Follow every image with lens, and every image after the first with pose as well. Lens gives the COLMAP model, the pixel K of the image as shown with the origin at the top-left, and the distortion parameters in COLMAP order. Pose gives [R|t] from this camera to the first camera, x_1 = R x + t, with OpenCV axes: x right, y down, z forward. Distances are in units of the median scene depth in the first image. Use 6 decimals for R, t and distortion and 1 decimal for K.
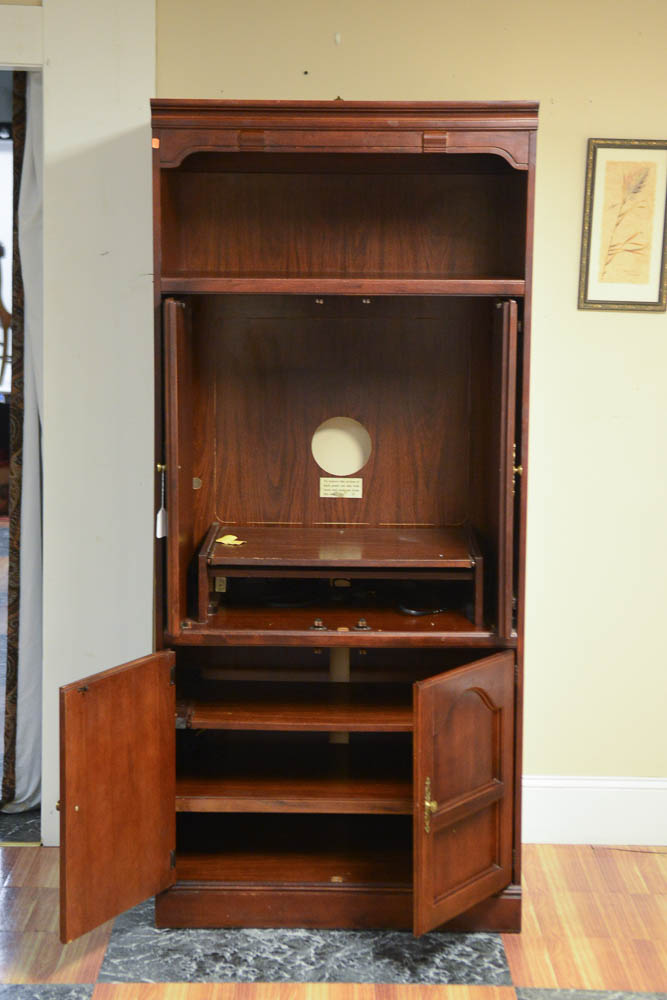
lens RADIAL K [[1878.1, 0, 331.3], [0, 1878.1, 523.3], [0, 0, 1]] dist [0.067929, 0.259730]
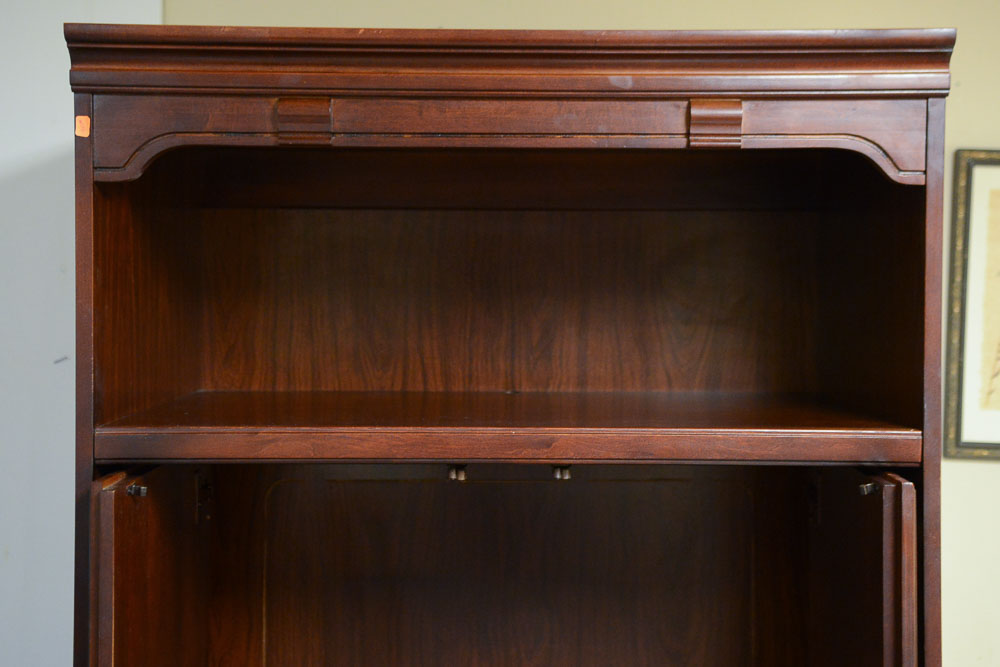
lens RADIAL K [[1515.6, 0, 516.9], [0, 1515.6, 301.0], [0, 0, 1]] dist [0.067168, 0.027120]
pose [[0.999930, -0.002582, 0.011523, 0.003641], [0.004338, 0.987903, -0.155012, -0.099852], [-0.010983, 0.155051, 0.987845, 0.617728]]
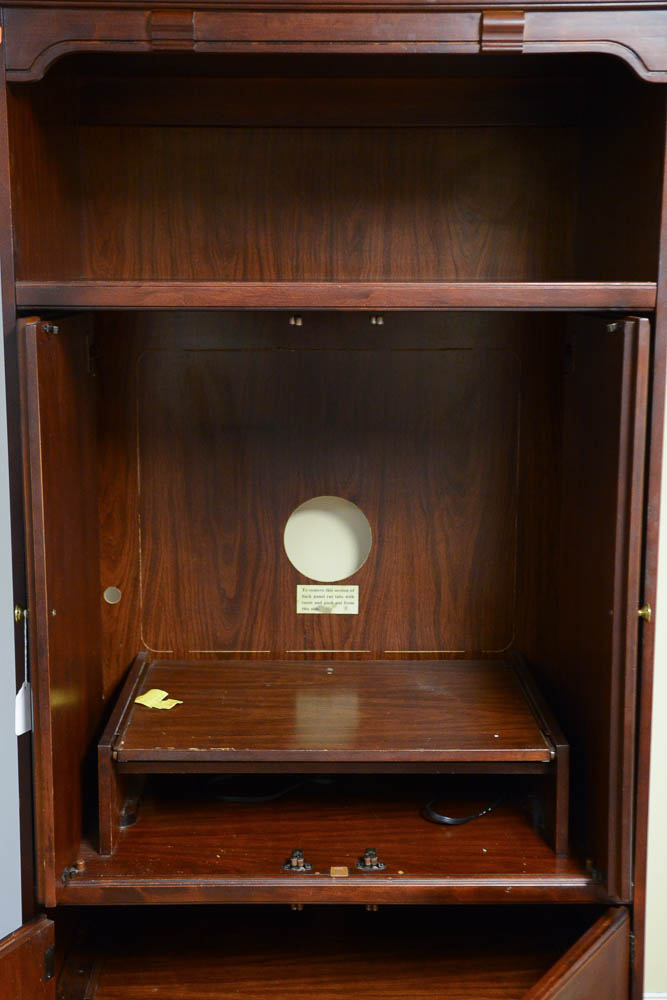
lens RADIAL K [[1292.0, 0, 313.9], [0, 1292.0, 499.8], [0, 0, 1]] dist [0.020793, 0.043459]
pose [[0.999872, -0.007815, 0.013964, -0.006499], [0.007656, 0.999906, 0.011401, -0.065866], [-0.014052, -0.011293, 0.999837, 0.584952]]
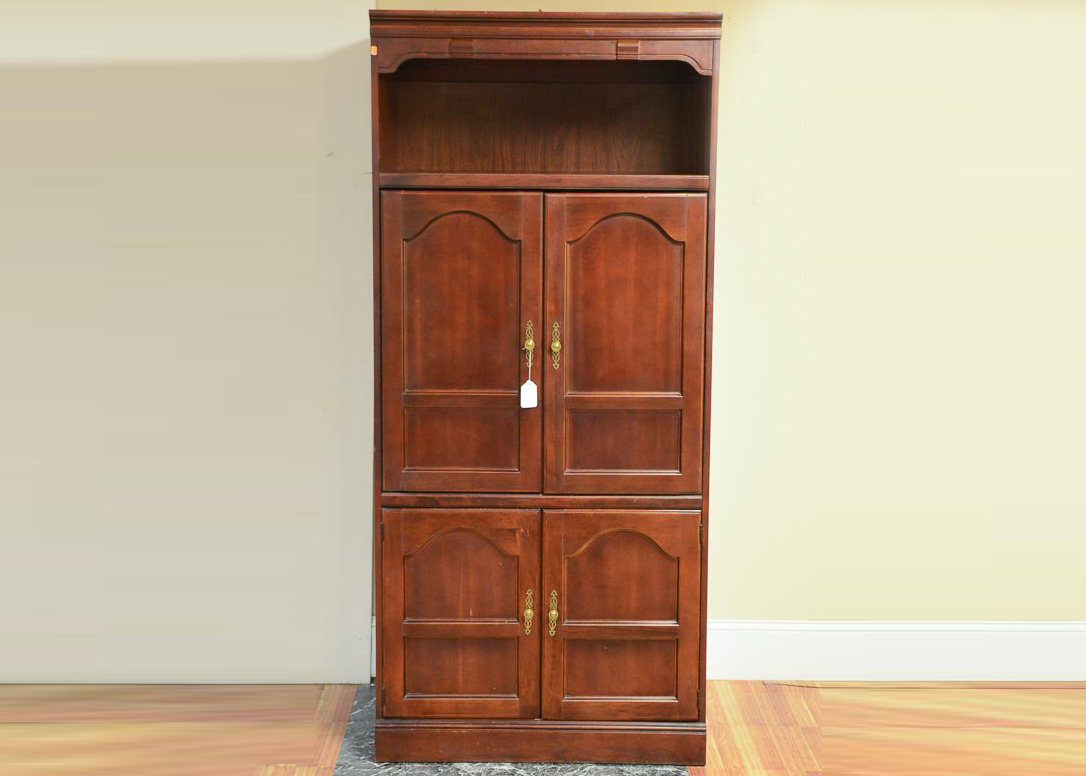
lens RADIAL K [[1515.8, 0, 543.0], [0, 1515.8, 388.0], [0, 0, 1]] dist [0.012912, 0.043619]
pose [[0.999928, -0.001303, 0.011943, -0.005160], [0.001369, 0.999984, -0.005489, 0.000165], [-0.011935, 0.005505, 0.999914, 0.109025]]
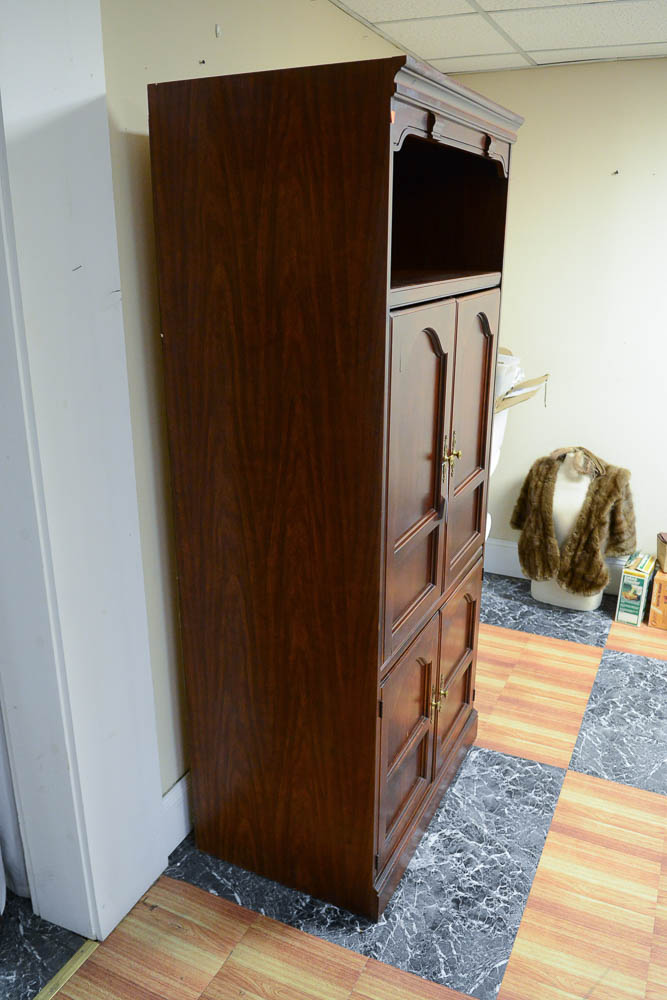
lens RADIAL K [[794.8, 0, 333.5], [0, 794.8, 500.0], [0, 0, 1]] dist [-0.004771, -0.061510]
pose [[0.434539, -0.293891, 0.851354, -0.411122], [0.148085, 0.955712, 0.254332, -0.125906], [-0.888395, 0.015555, 0.458815, 0.822623]]
